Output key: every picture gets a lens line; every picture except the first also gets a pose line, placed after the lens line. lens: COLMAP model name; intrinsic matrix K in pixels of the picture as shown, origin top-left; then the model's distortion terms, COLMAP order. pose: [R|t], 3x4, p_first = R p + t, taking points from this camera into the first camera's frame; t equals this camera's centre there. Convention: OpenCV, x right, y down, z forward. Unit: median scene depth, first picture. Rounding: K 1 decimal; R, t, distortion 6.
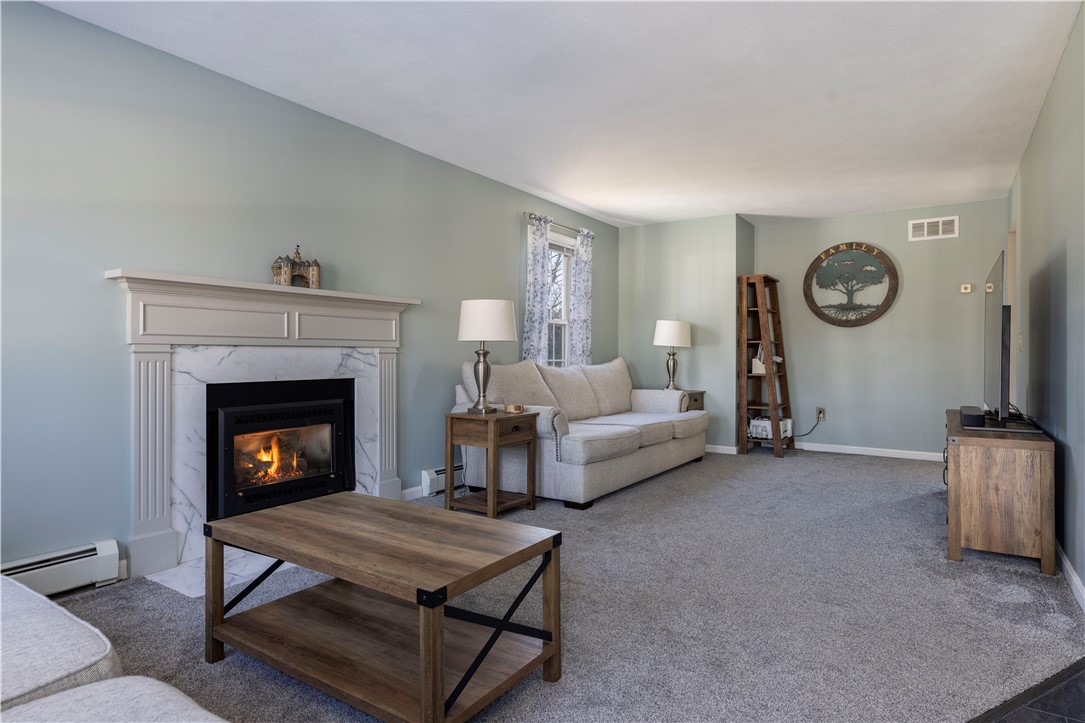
lens RADIAL K [[604.4, 0, 542.5], [0, 604.4, 361.5], [0, 0, 1]] dist [-0.000231, -0.000011]
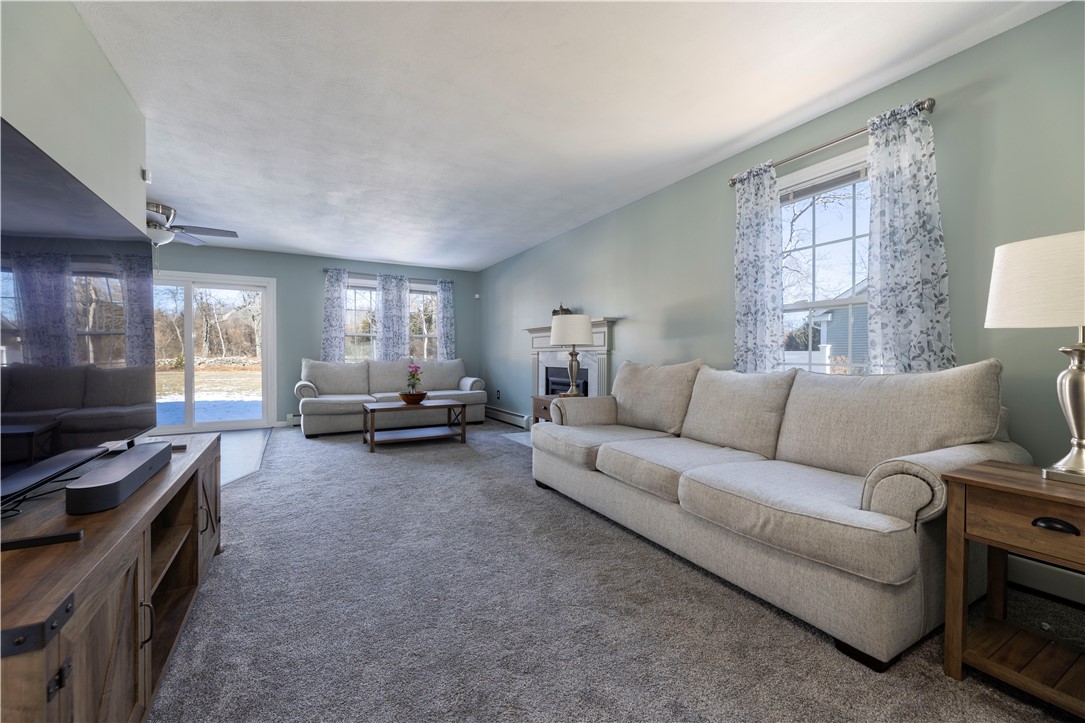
lens RADIAL K [[437.9, 0, 541.4], [0, 437.9, 354.1], [0, 0, 1]] dist [-0.000797, -0.000170]
pose [[-0.458035, 0.009109, -0.888887, 0.826853], [0.001924, 0.999955, 0.009255, -0.023633], [0.888932, 0.002529, -0.458032, 1.388691]]
